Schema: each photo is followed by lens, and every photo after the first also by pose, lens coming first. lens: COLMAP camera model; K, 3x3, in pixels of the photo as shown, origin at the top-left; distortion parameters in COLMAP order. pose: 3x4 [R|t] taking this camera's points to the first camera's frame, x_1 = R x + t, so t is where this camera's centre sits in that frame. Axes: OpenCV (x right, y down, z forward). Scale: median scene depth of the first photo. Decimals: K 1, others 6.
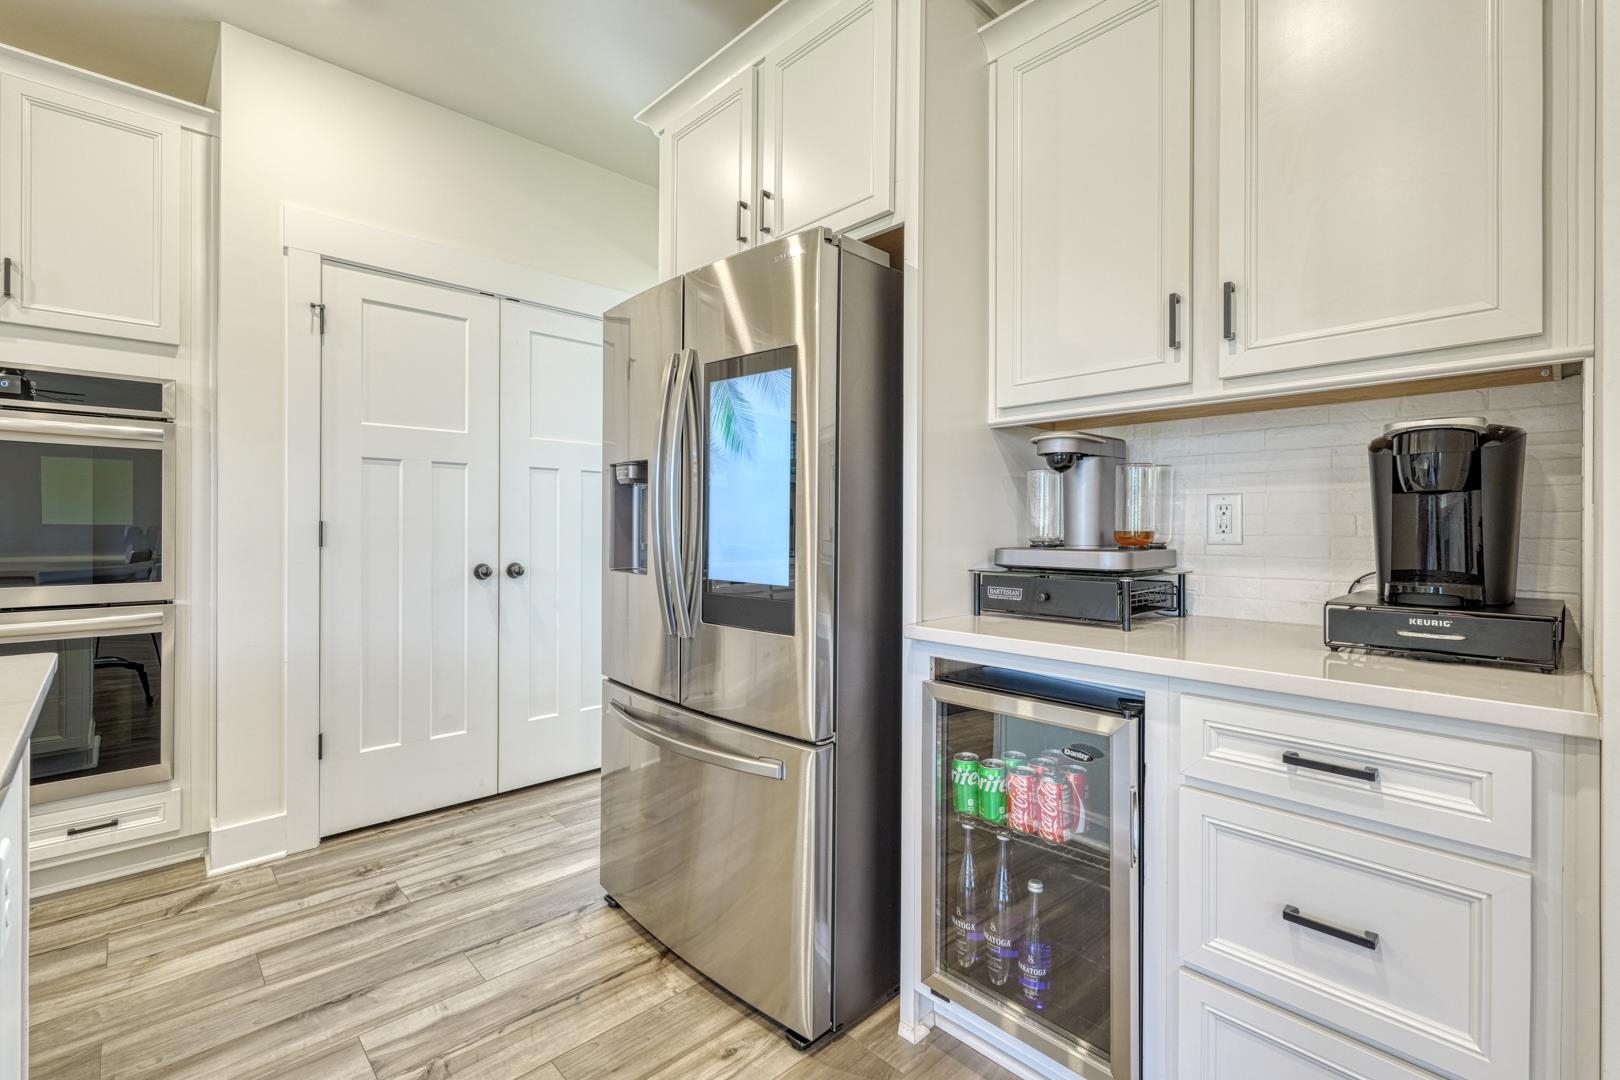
lens RADIAL K [[710.7, 0, 810.1], [0, 710.7, 530.5], [0, 0, 1]] dist [0.004010, 0.000361]
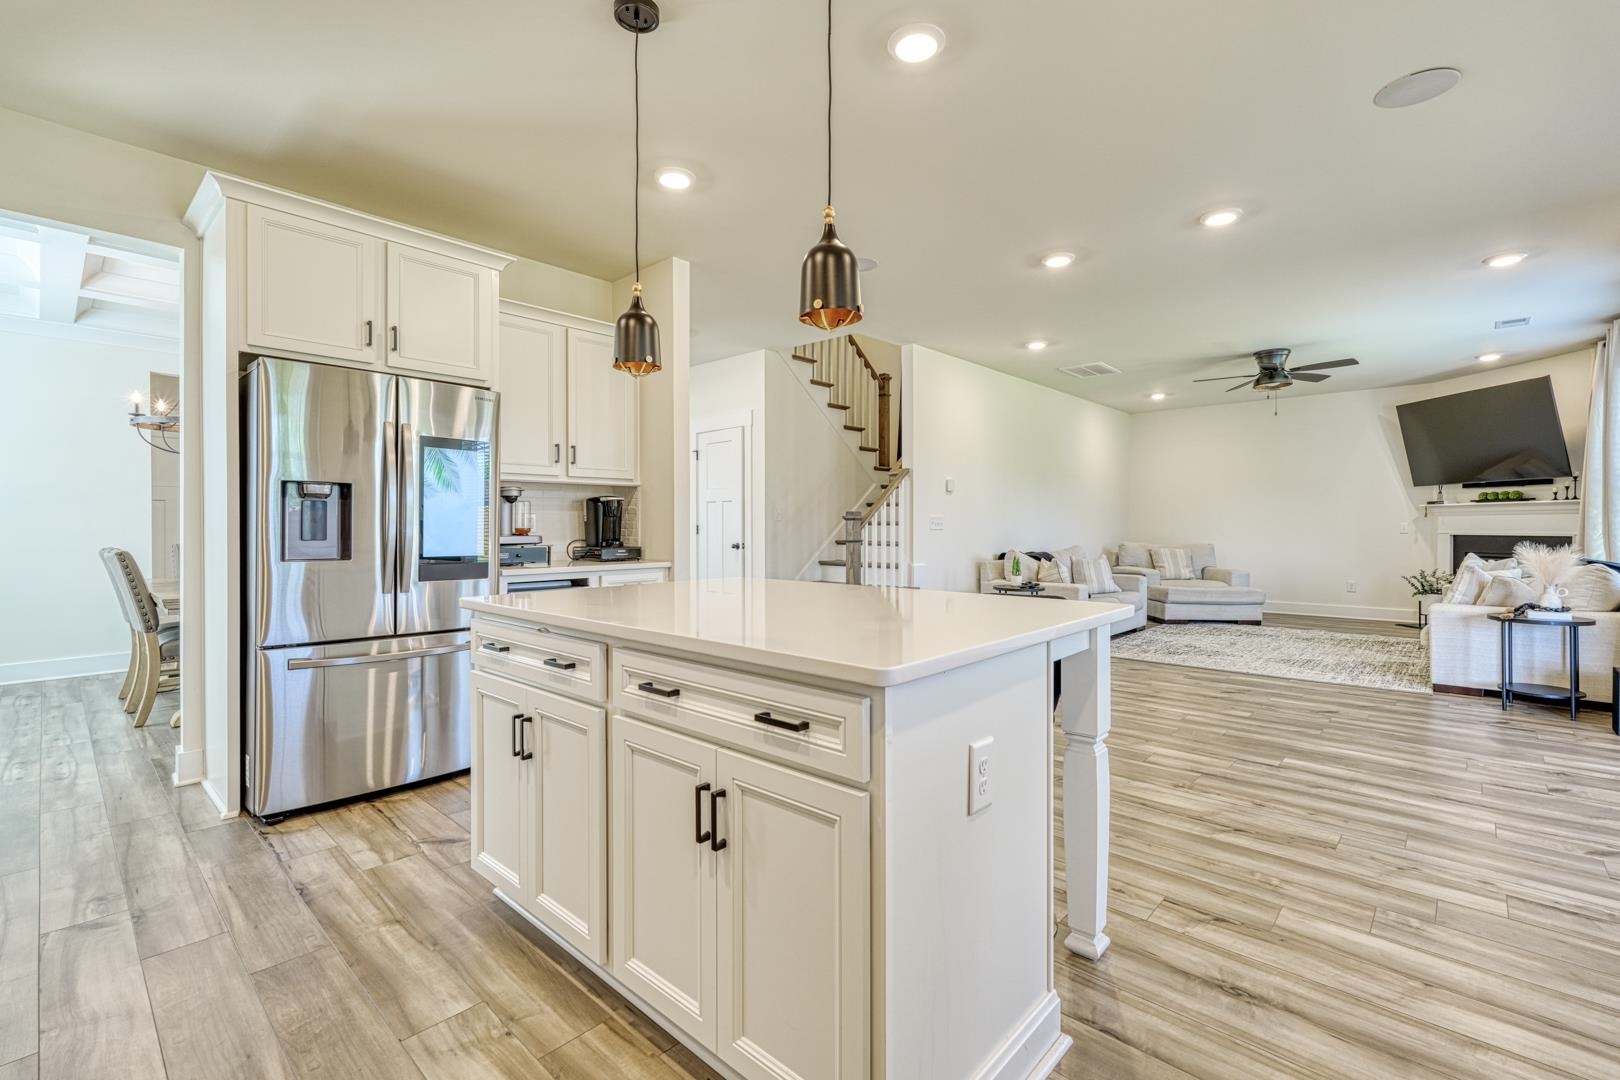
lens RADIAL K [[710.7, 0, 810.0], [0, 710.7, 528.8], [0, 0, 1]] dist [0.004010, 0.000361]
pose [[-0.062347, -0.009773, 0.998007, -2.036078], [0.005539, 0.999933, 0.010138, -0.014665], [-0.998039, 0.006160, -0.062289, 0.145329]]
